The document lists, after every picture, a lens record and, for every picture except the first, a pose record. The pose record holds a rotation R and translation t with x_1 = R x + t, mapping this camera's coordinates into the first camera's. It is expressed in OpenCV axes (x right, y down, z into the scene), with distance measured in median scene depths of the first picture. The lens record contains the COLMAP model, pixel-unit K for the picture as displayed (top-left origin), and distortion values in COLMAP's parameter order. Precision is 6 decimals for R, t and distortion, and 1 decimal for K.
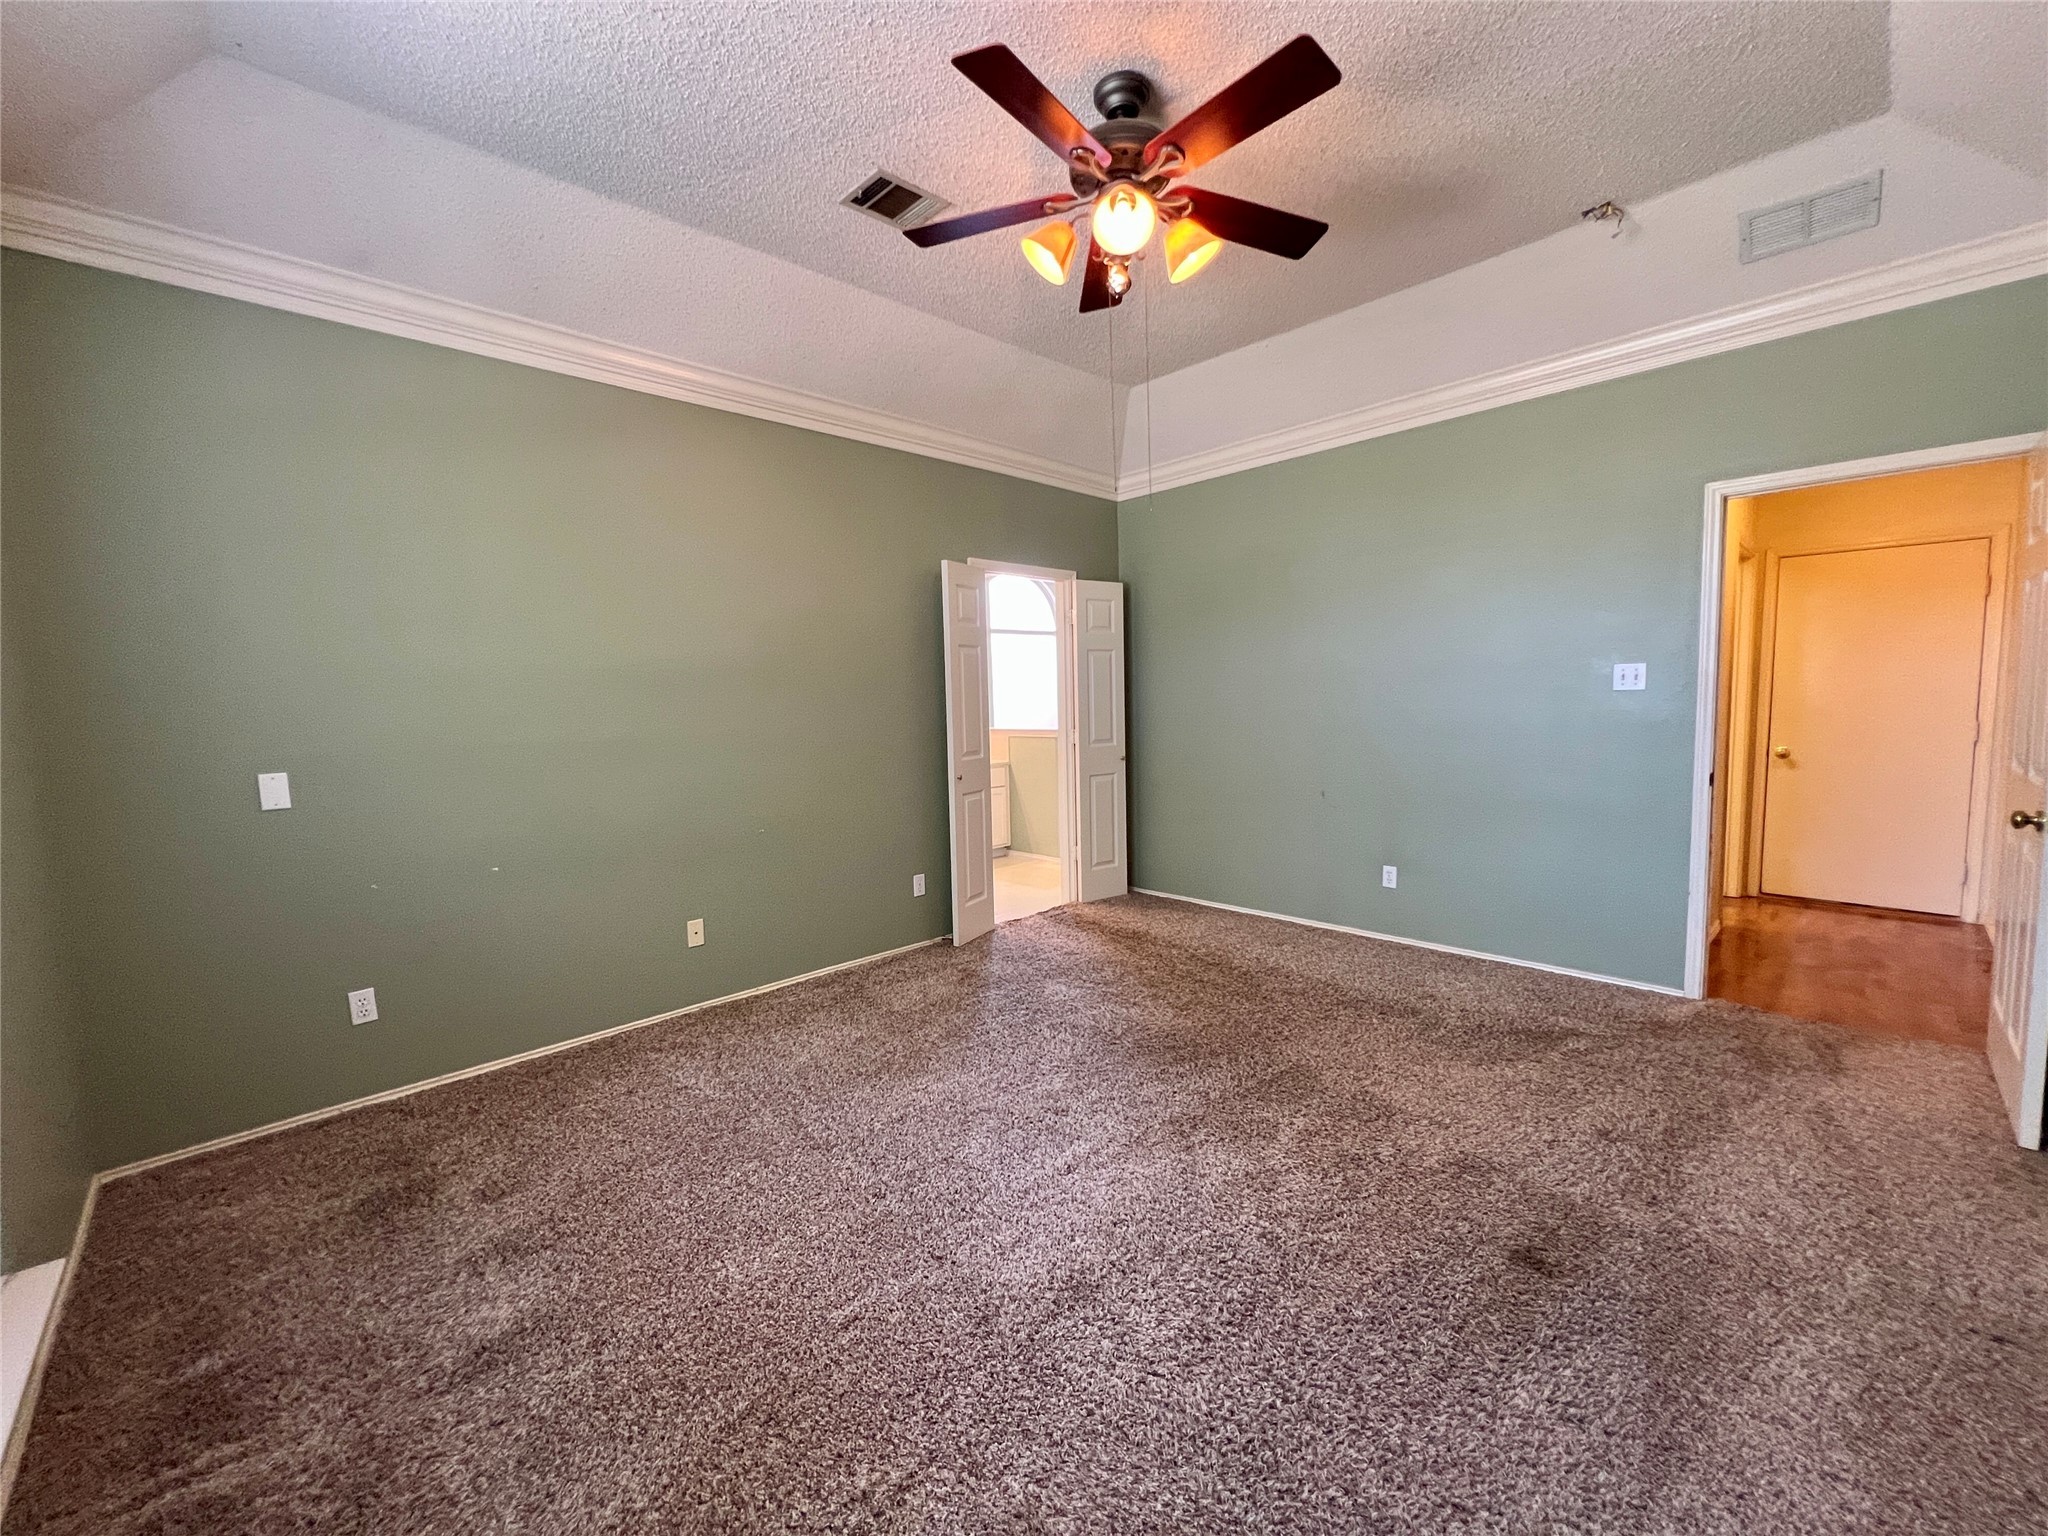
lens RADIAL K [[818.0, 0, 1021.3], [0, 818.0, 765.6], [0, 0, 1]] dist [0.019680, 0.000035]
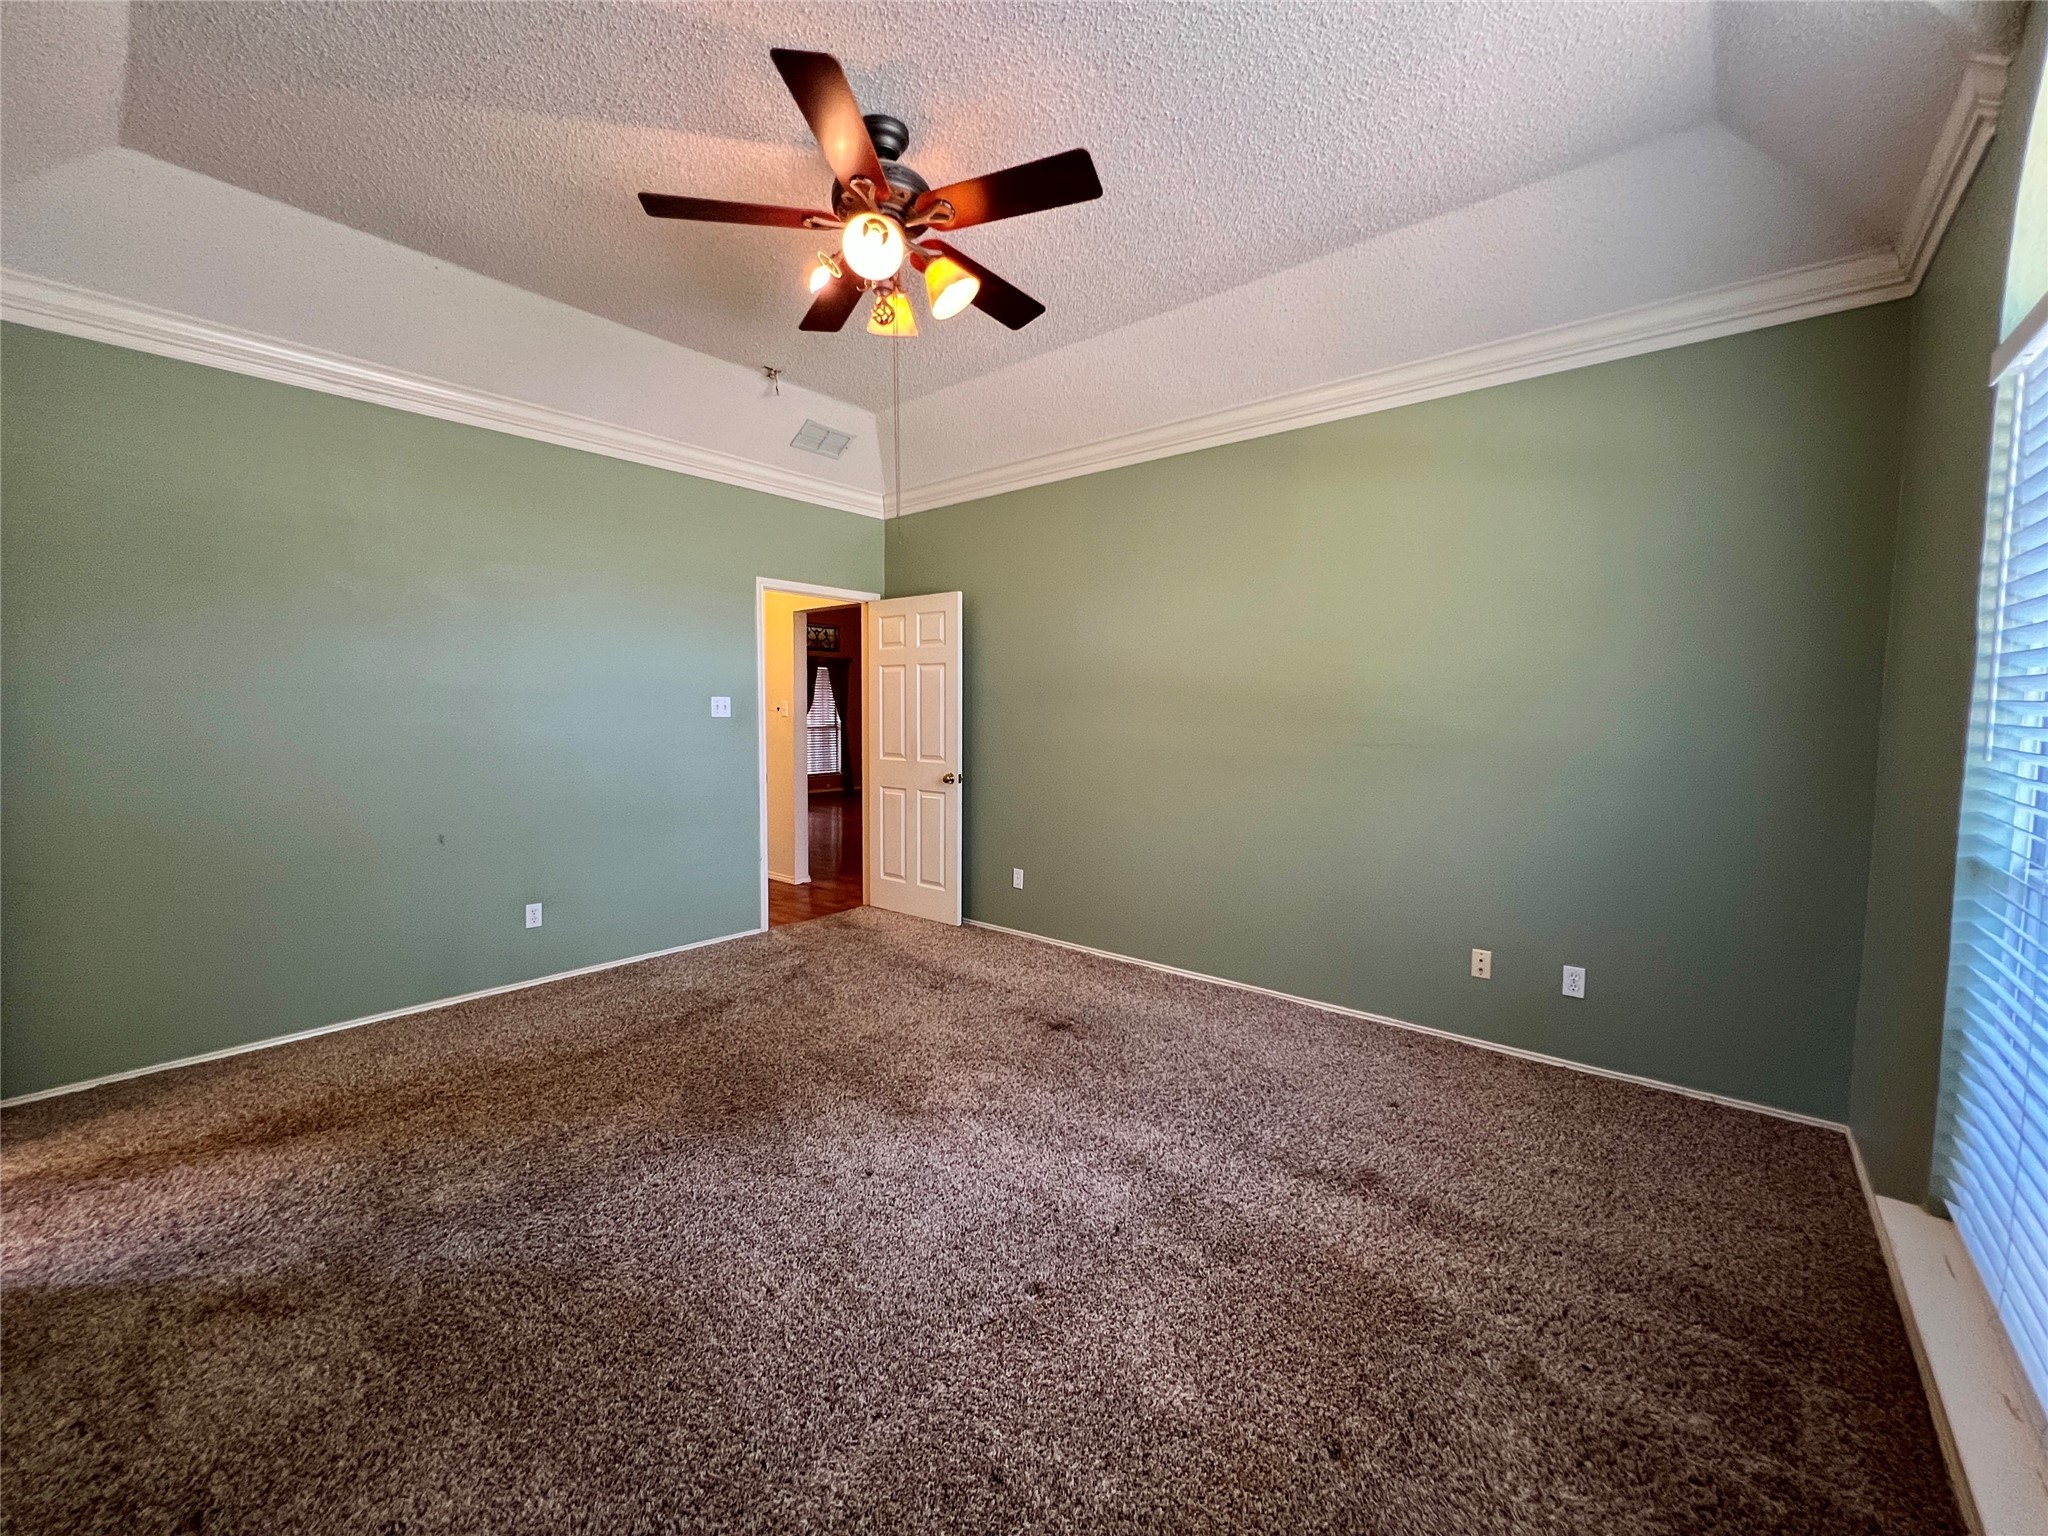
lens RADIAL K [[818.0, 0, 1023.4], [0, 818.0, 762.9], [0, 0, 1]] dist [0.019680, 0.000035]
pose [[-0.078879, -0.043715, 0.995925, -0.619642], [0.082285, 0.995343, 0.050206, -0.043953], [-0.993482, 0.085910, -0.074914, 0.624215]]
